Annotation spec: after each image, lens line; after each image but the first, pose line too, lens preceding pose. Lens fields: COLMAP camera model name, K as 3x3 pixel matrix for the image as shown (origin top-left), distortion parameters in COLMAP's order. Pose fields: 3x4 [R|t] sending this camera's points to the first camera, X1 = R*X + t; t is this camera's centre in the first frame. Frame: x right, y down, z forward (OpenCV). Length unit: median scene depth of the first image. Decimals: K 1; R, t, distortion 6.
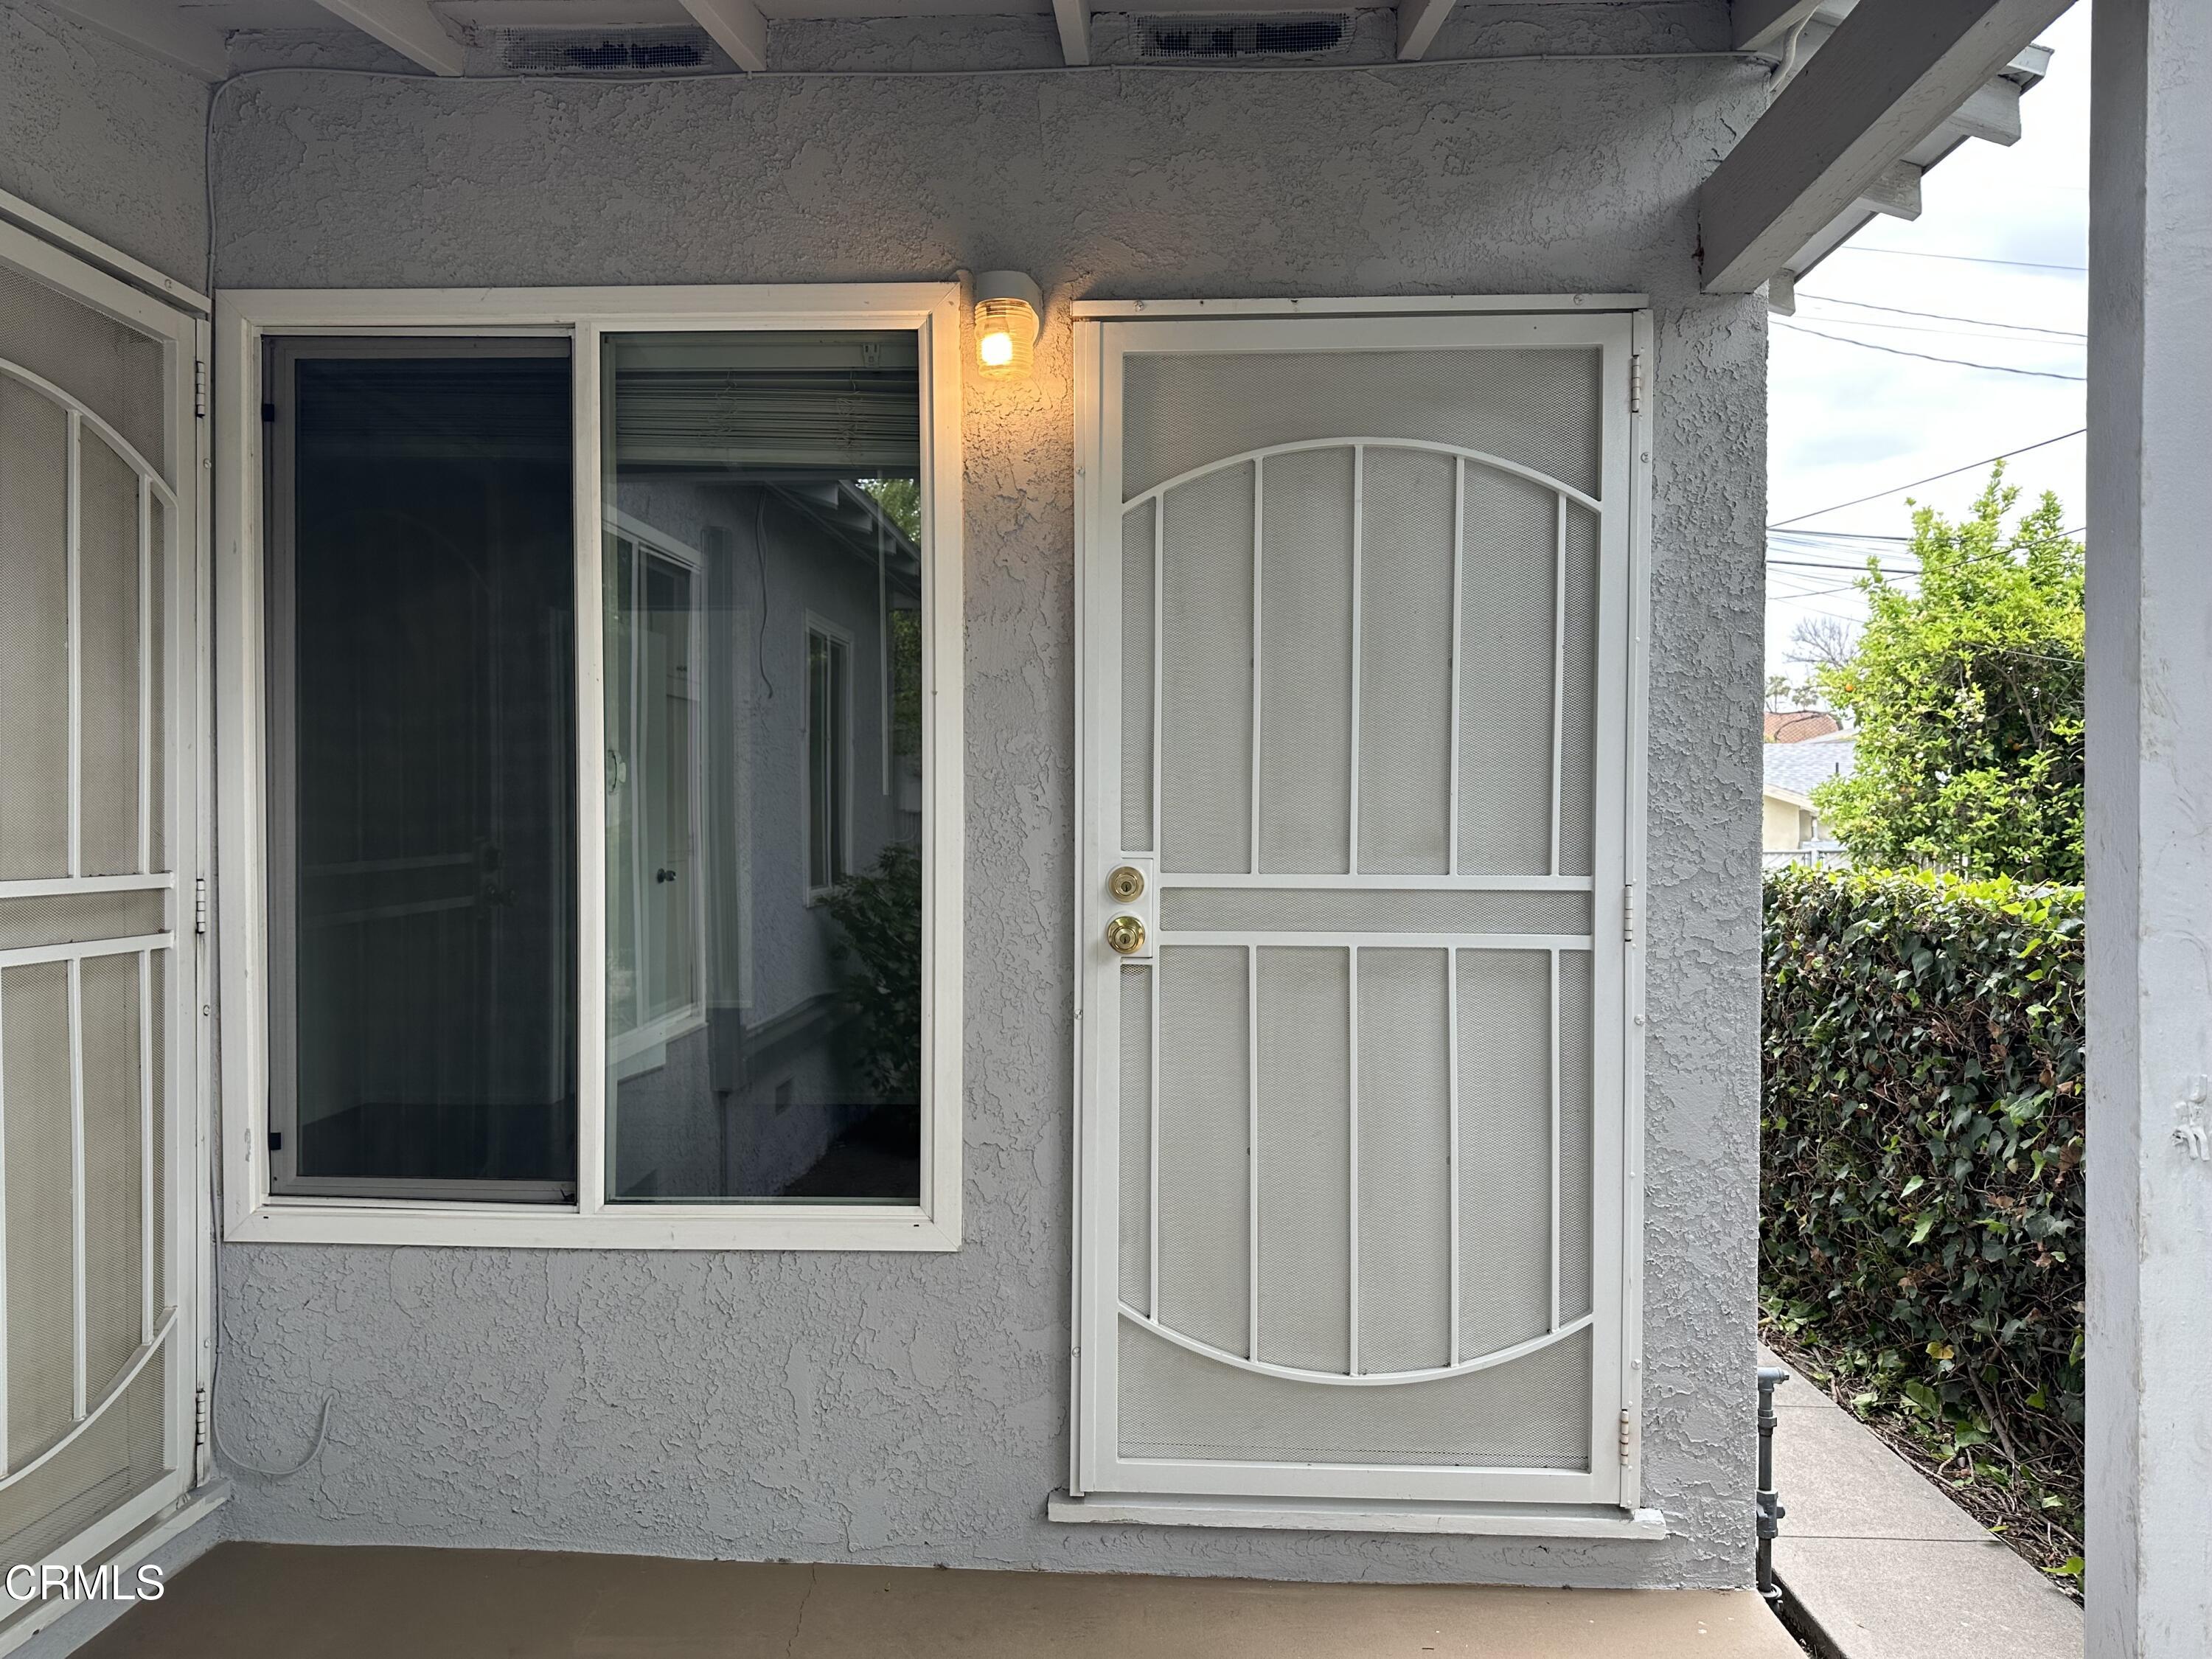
lens RADIAL K [[1543.3, 0, 1093.8], [0, 1543.3, 856.5], [0, 0, 1]] dist [0.056756, -0.065708]
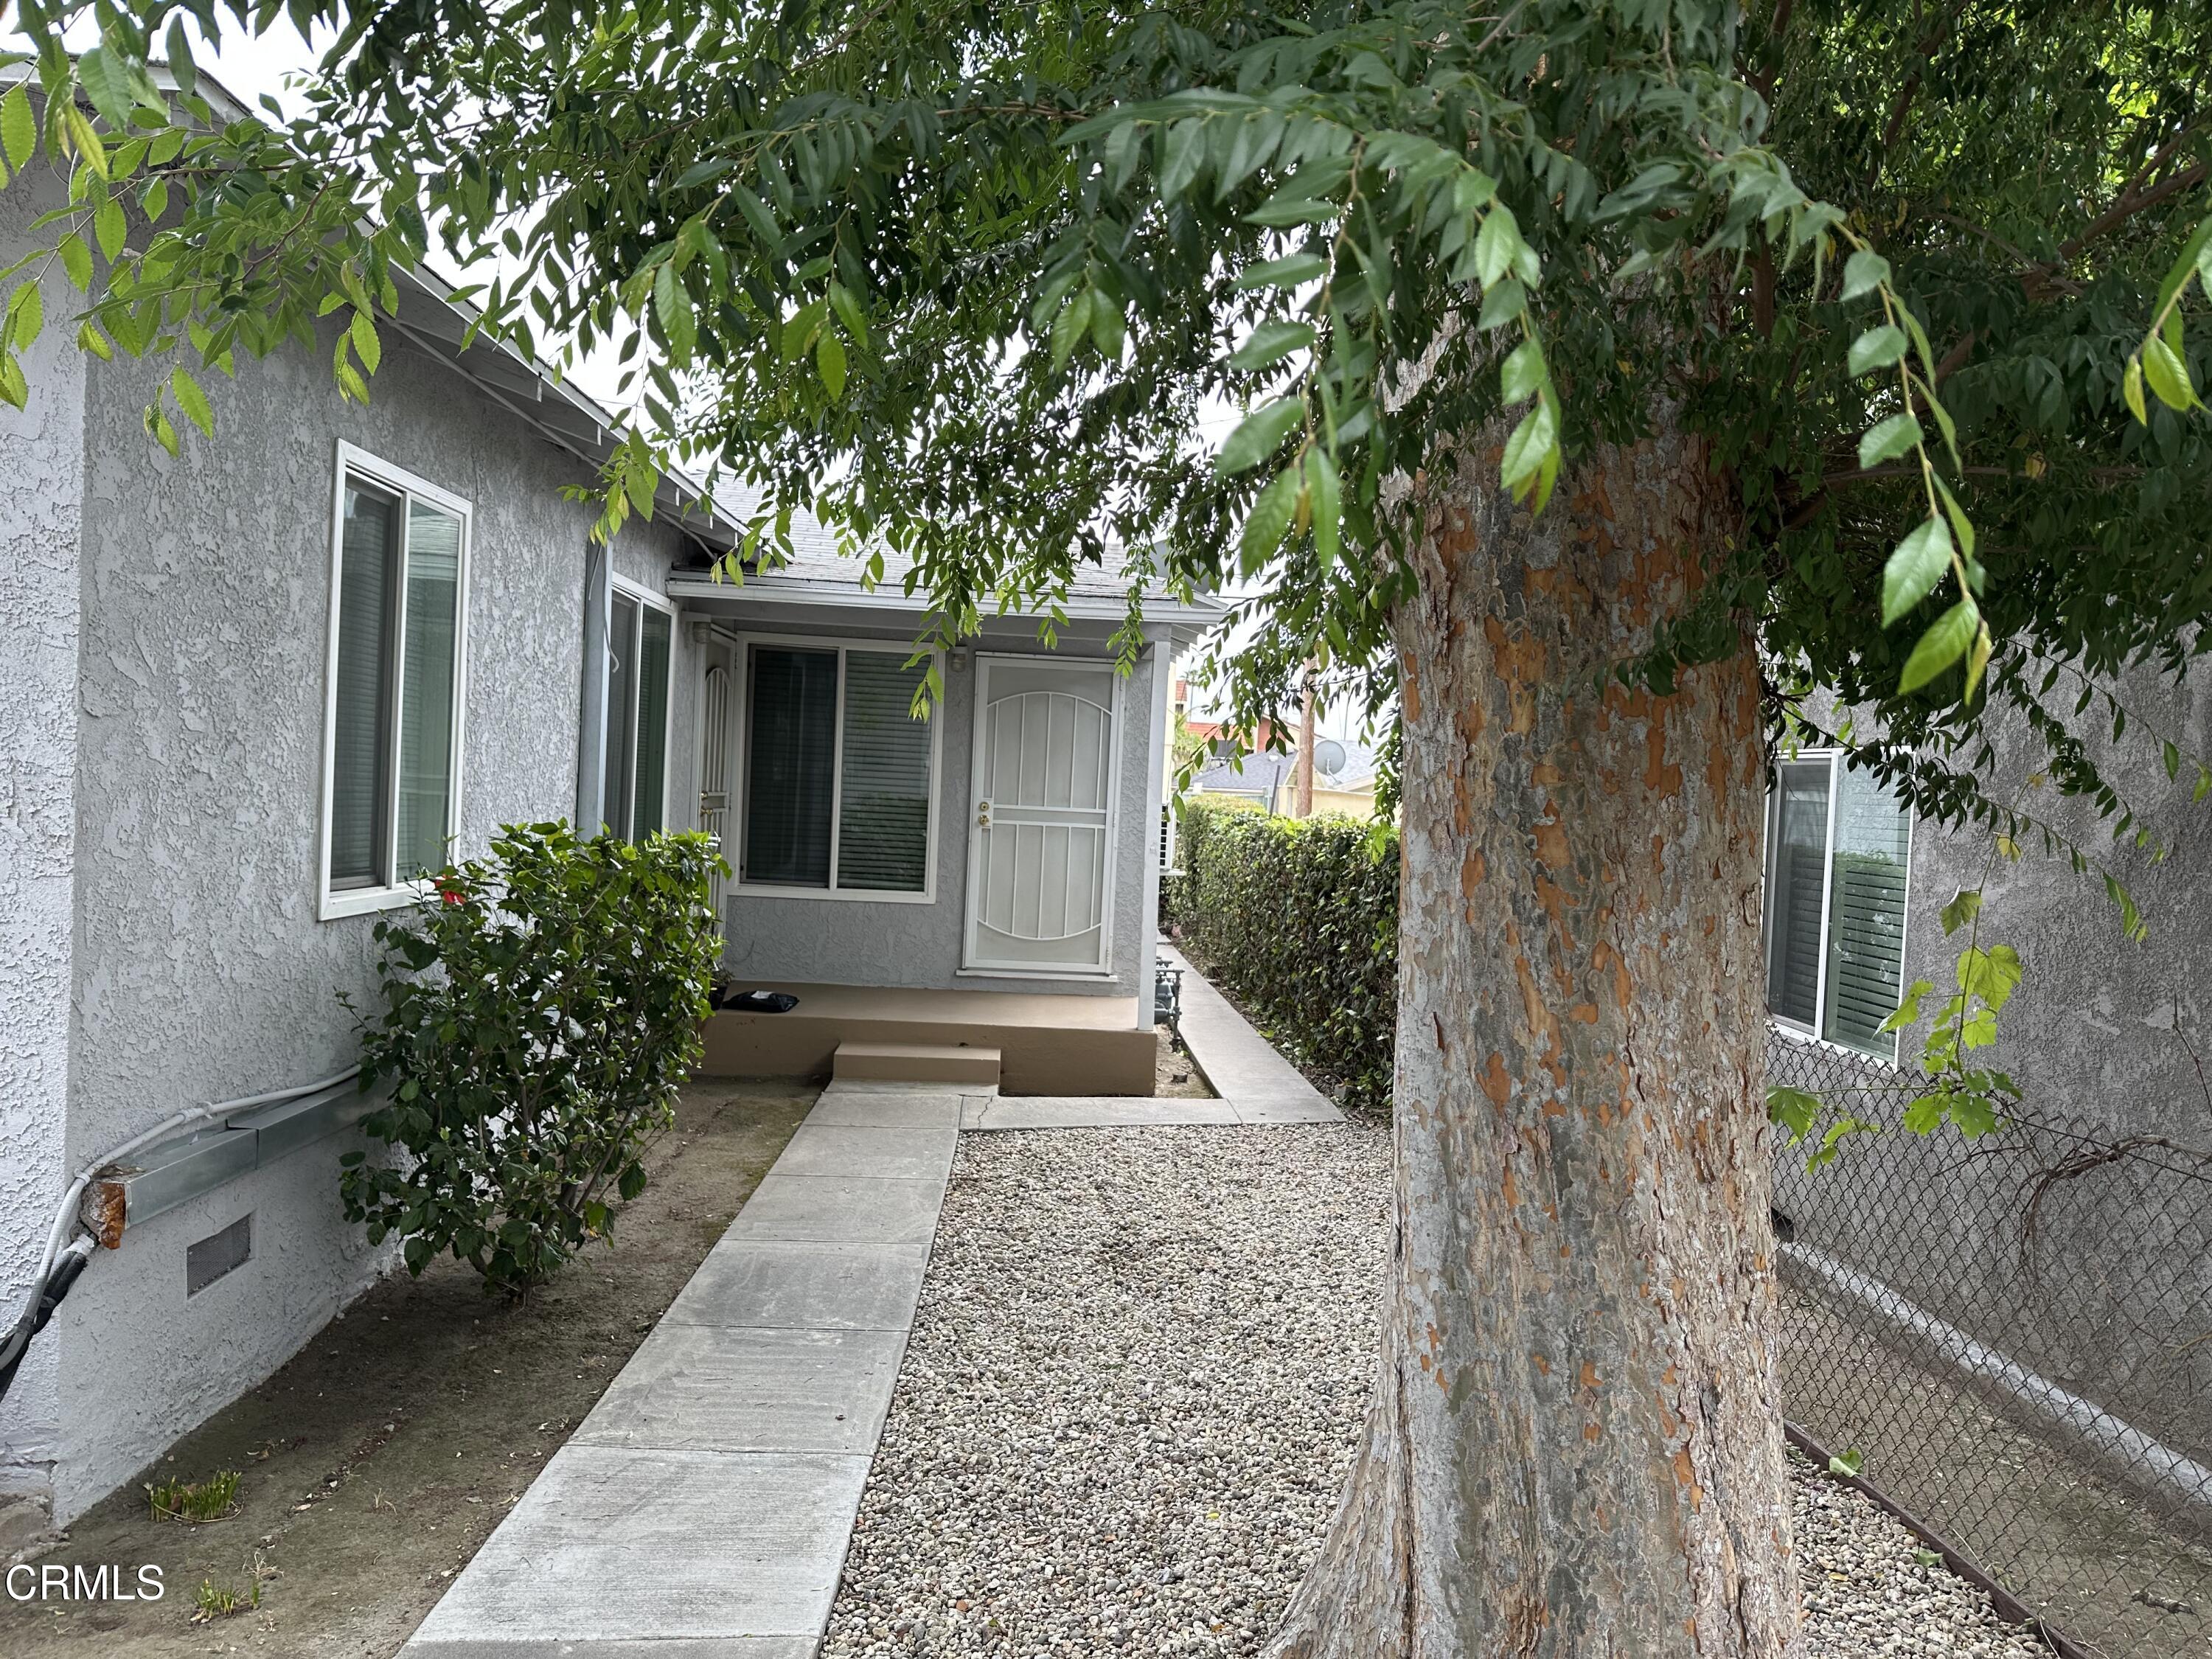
lens RADIAL K [[1543.3, 0, 1108.3], [0, 1543.3, 836.9], [0, 0, 1]] dist [0.056756, -0.065708]
pose [[0.994430, 0.043703, 0.095914, -0.036075], [-0.045388, 0.998850, 0.015456, 0.019303], [-0.095128, -0.019723, 0.995270, -2.702410]]
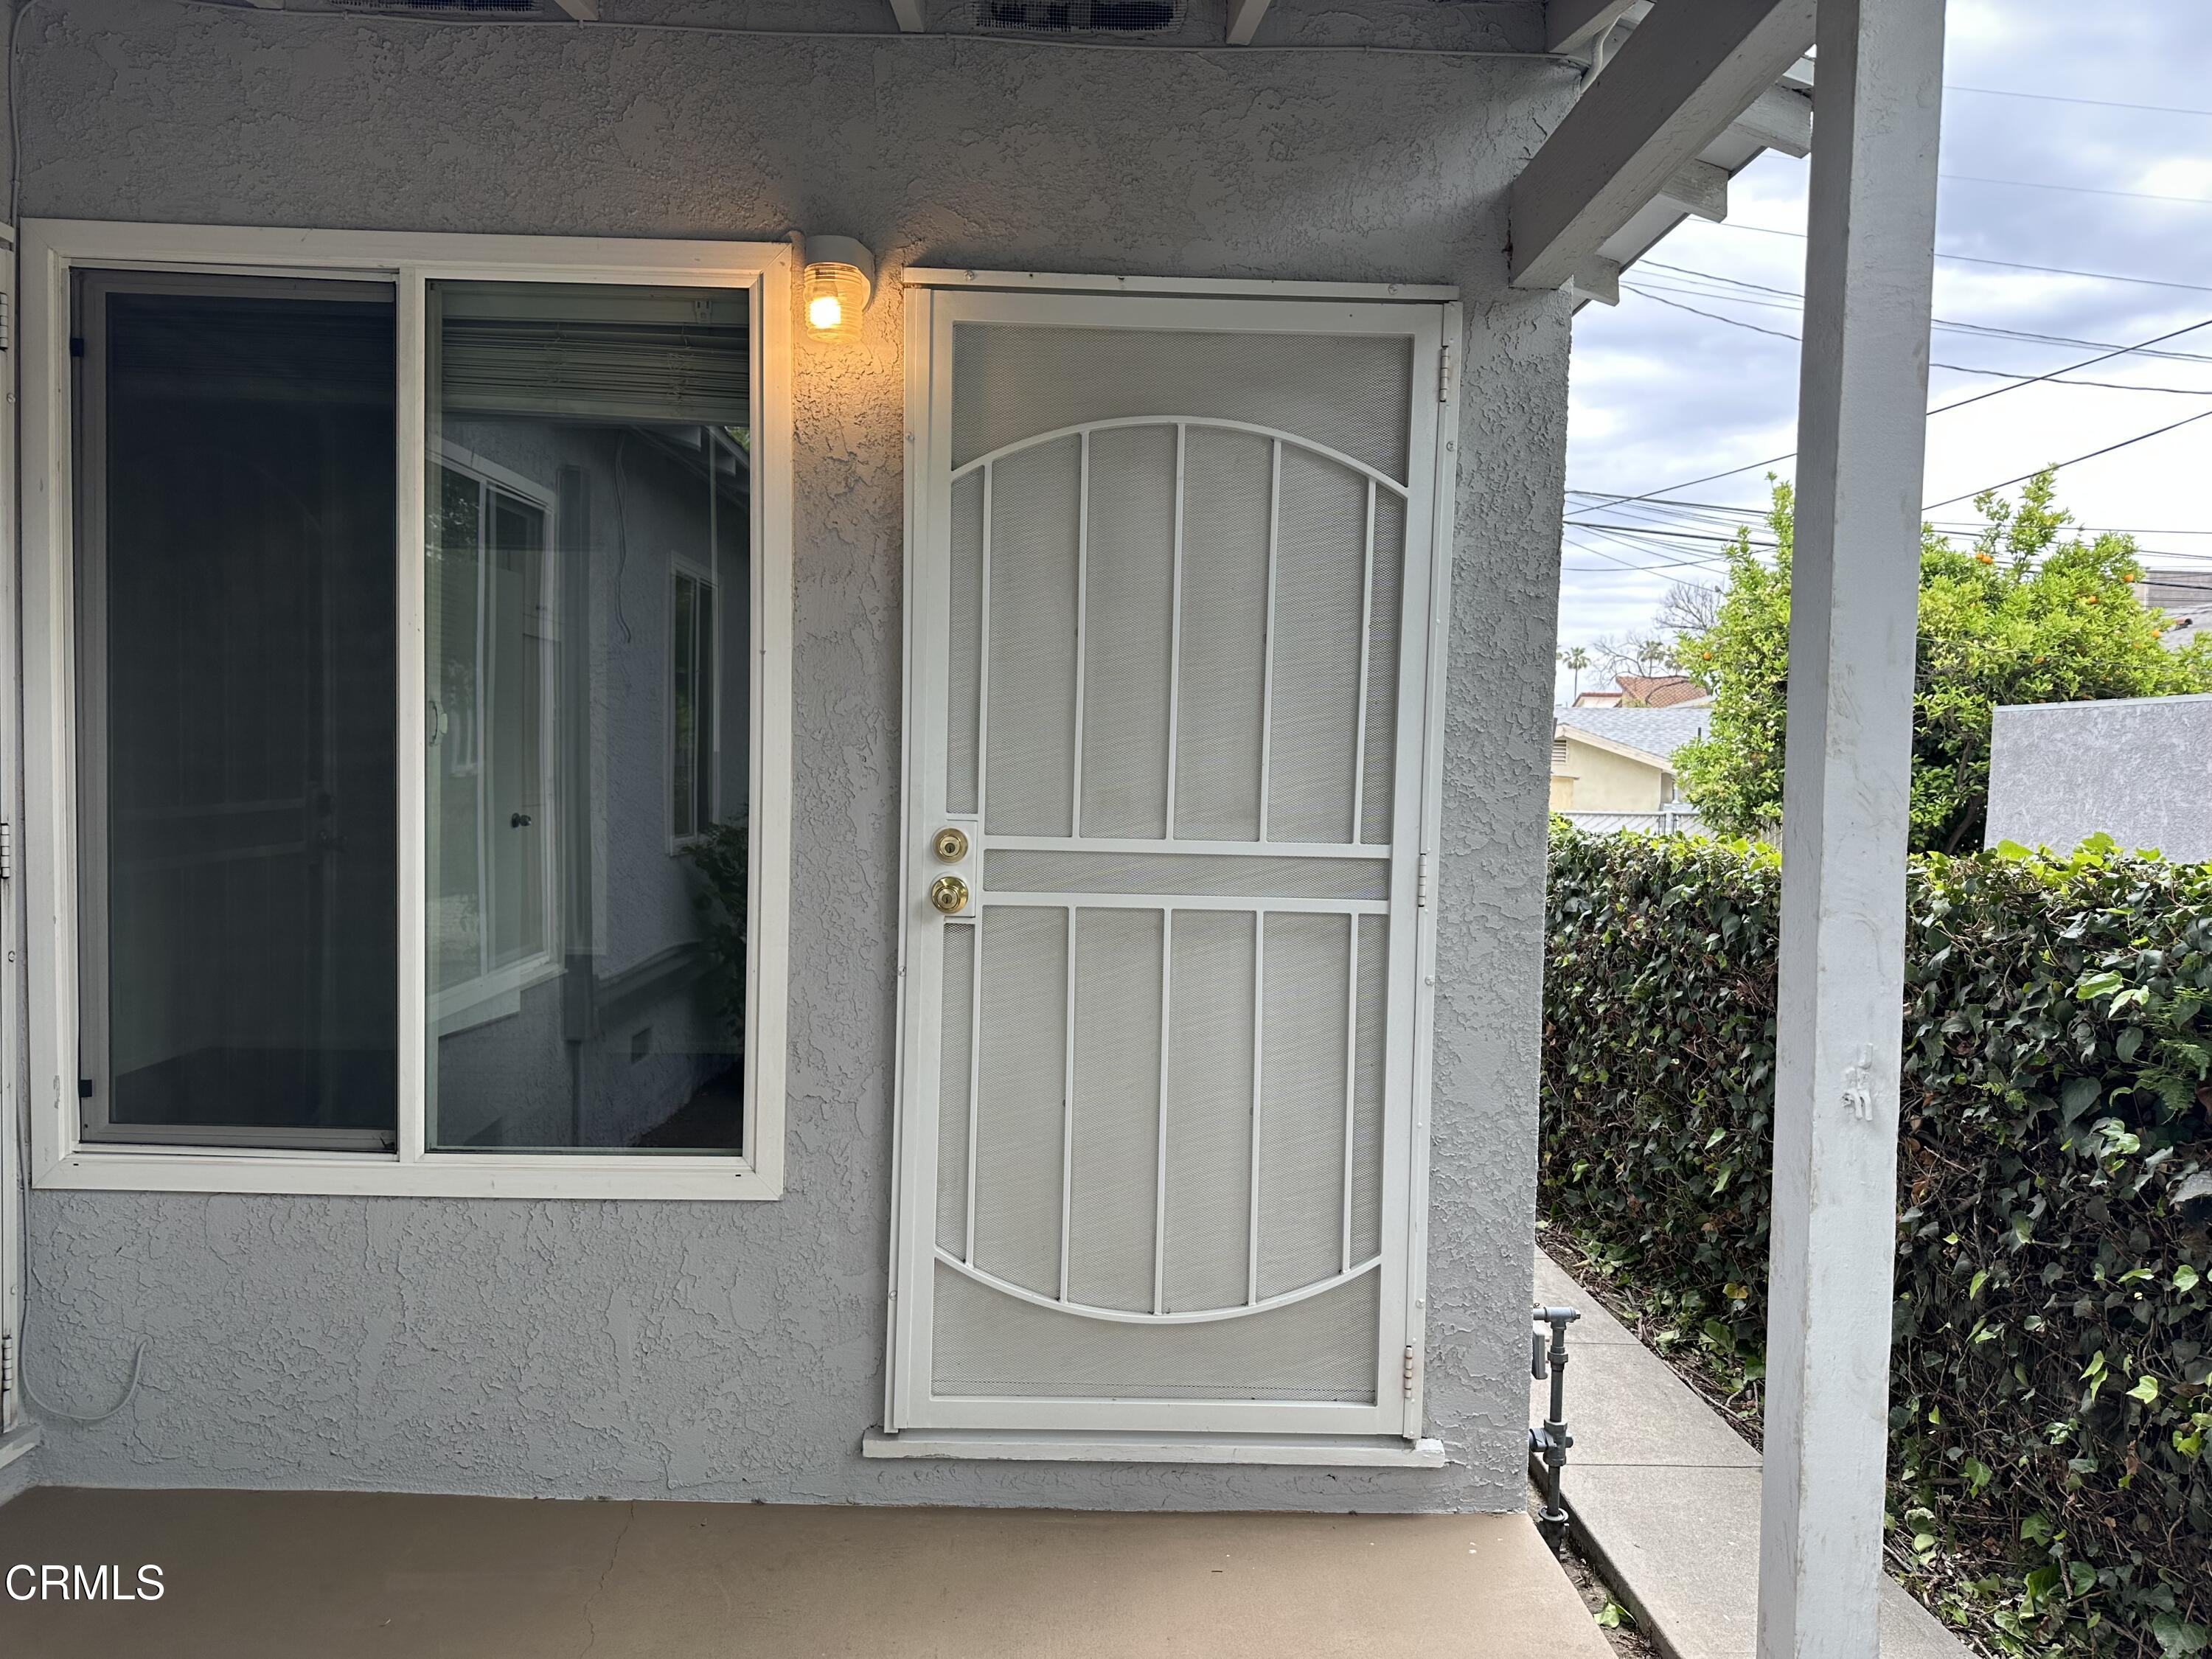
lens RADIAL K [[1543.3, 0, 1089.4], [0, 1543.3, 854.3], [0, 0, 1]] dist [0.056756, -0.065708]
pose [[0.997382, 0.016412, 0.070426, 0.041078], [-0.018616, 0.999354, 0.030754, -0.009061], [-0.069876, -0.031985, 0.997043, -0.030844]]
